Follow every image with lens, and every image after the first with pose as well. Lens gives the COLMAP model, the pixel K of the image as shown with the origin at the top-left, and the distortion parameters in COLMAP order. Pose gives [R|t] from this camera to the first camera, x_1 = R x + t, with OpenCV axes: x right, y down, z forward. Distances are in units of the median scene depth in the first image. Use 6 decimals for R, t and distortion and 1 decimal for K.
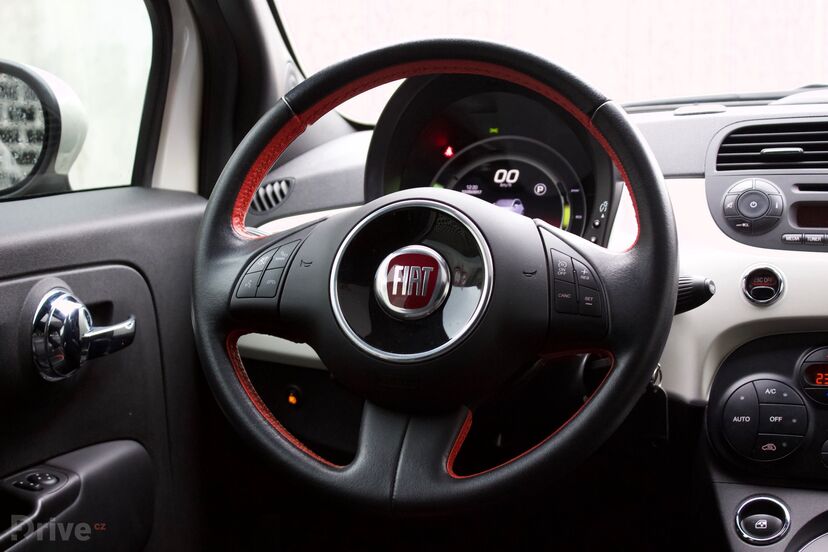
lens RADIAL K [[882.1, 0, 414.0], [0, 882.1, 276.0], [0, 0, 1]] dist [-0.106963, -0.002517]
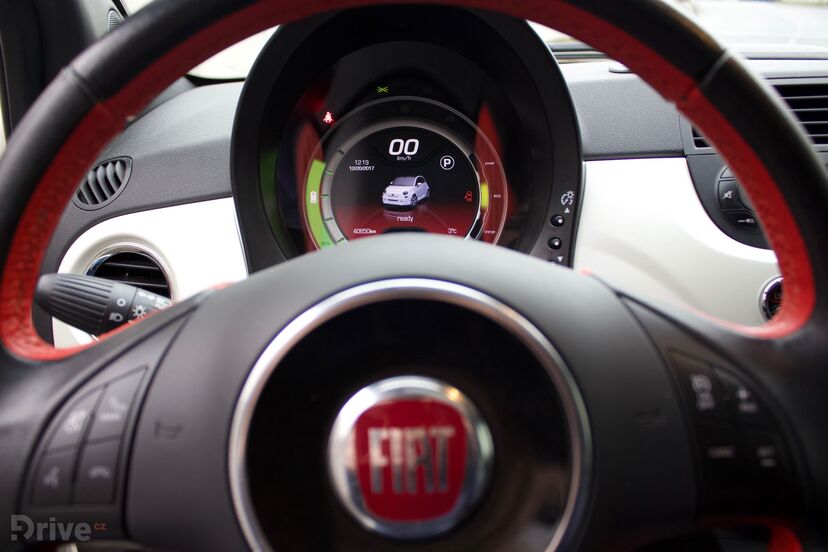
lens RADIAL K [[684.6, 0, 414.0], [0, 684.6, 276.0], [0, 0, 1]] dist [-0.154219, -0.002520]
pose [[0.967787, -0.078823, 0.239115, -0.045471], [0.047814, 0.989985, 0.132825, -0.080101], [-0.247190, -0.117114, 0.961864, 0.388391]]
